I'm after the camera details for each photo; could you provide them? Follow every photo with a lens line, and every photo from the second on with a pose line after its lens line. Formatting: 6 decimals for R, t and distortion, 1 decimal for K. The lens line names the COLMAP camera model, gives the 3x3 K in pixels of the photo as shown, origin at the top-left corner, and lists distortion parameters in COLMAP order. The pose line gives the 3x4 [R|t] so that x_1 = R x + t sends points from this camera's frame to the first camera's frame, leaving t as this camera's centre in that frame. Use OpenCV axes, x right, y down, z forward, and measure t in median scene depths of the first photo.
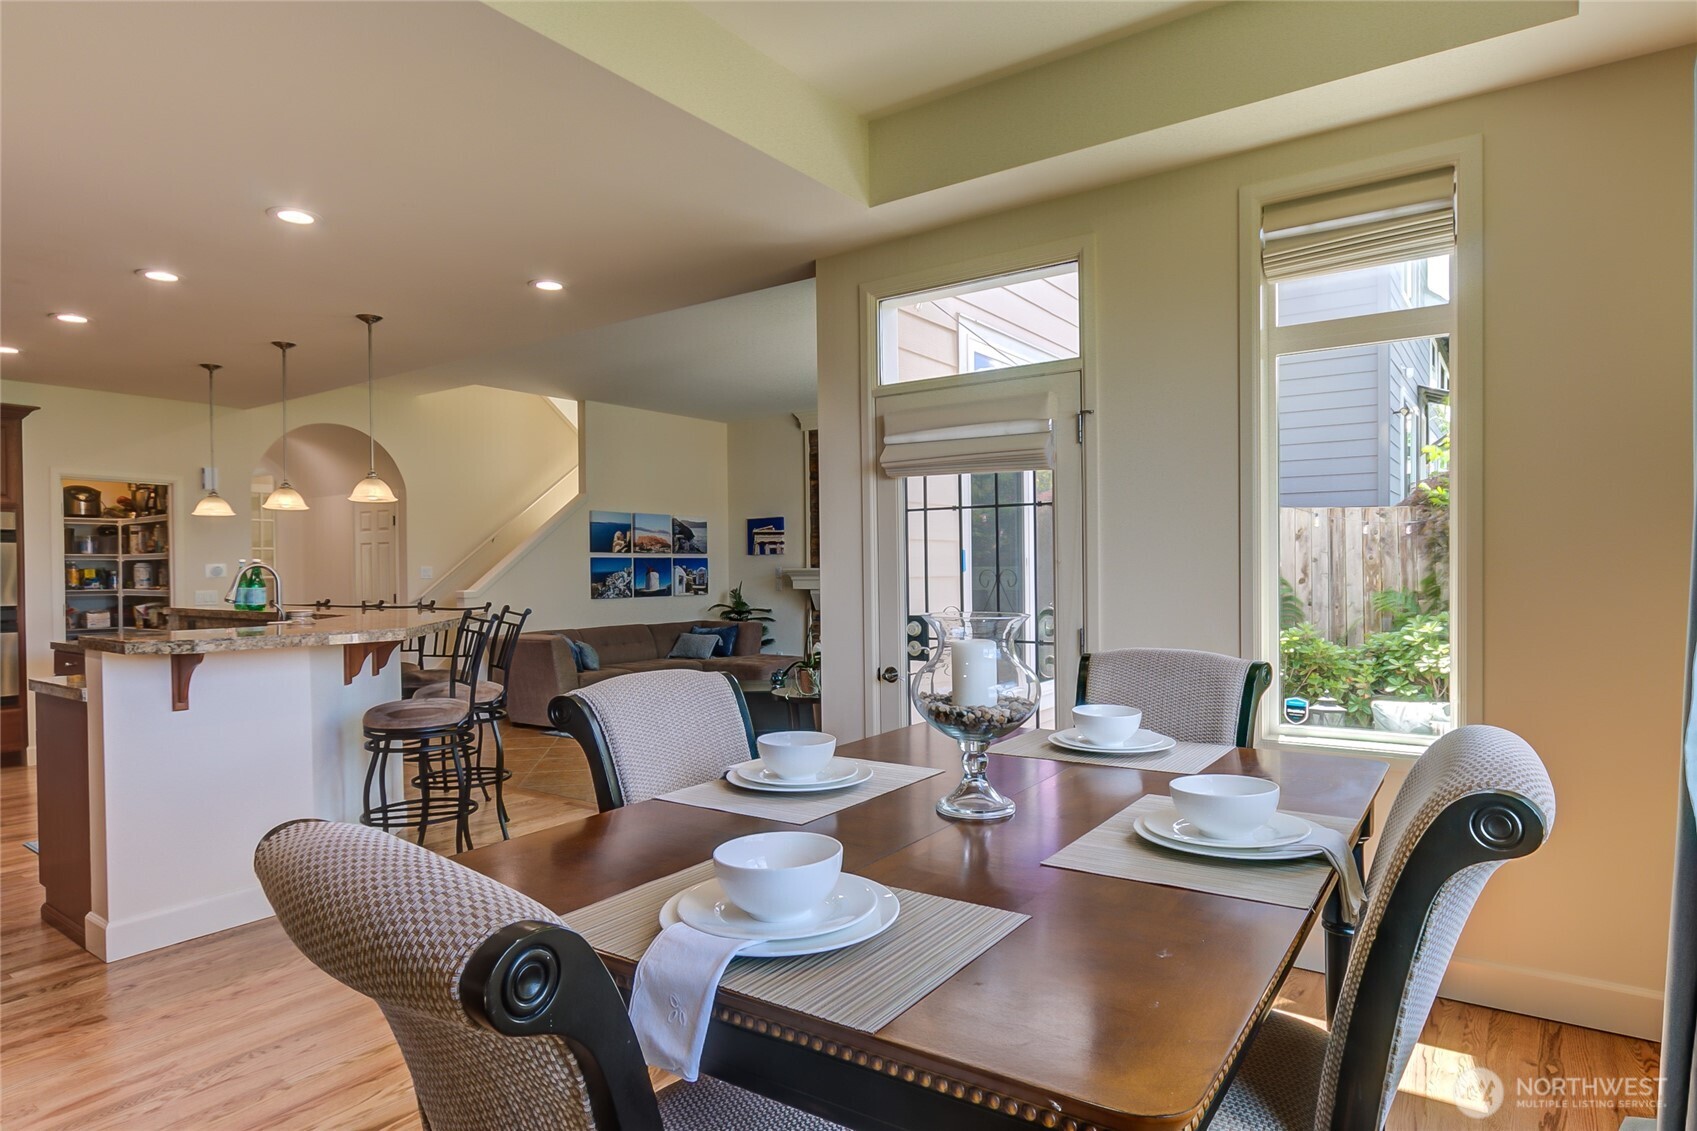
lens RADIAL K [[990.0, 0, 841.7], [0, 990.0, 572.7], [0, 0, 1]] dist [-0.018991, -0.001390]
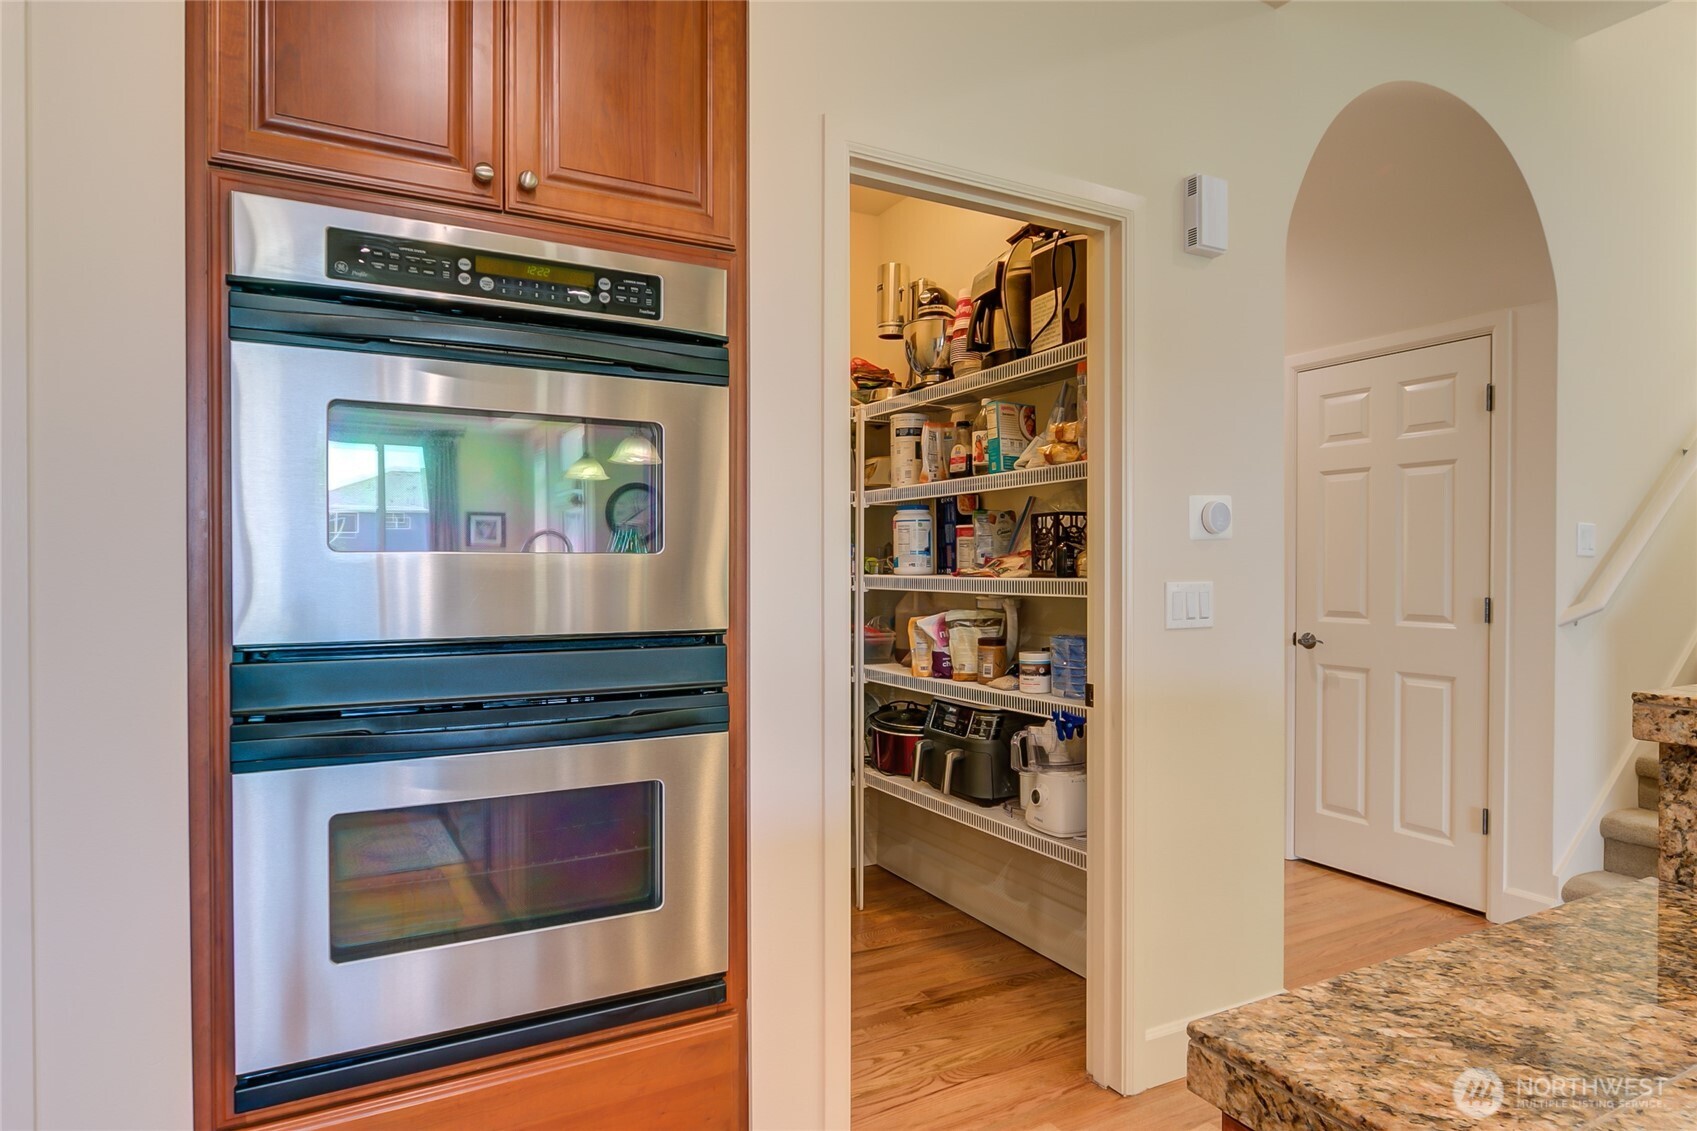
lens RADIAL K [[990.0, 0, 855.7], [0, 990.0, 569.4], [0, 0, 1]] dist [-0.018991, -0.001390]
pose [[0.908599, 0.002361, -0.417663, -0.602043], [0.000949, 0.999970, 0.007719, 0.012053], [0.417668, -0.007410, 0.908569, 0.660944]]
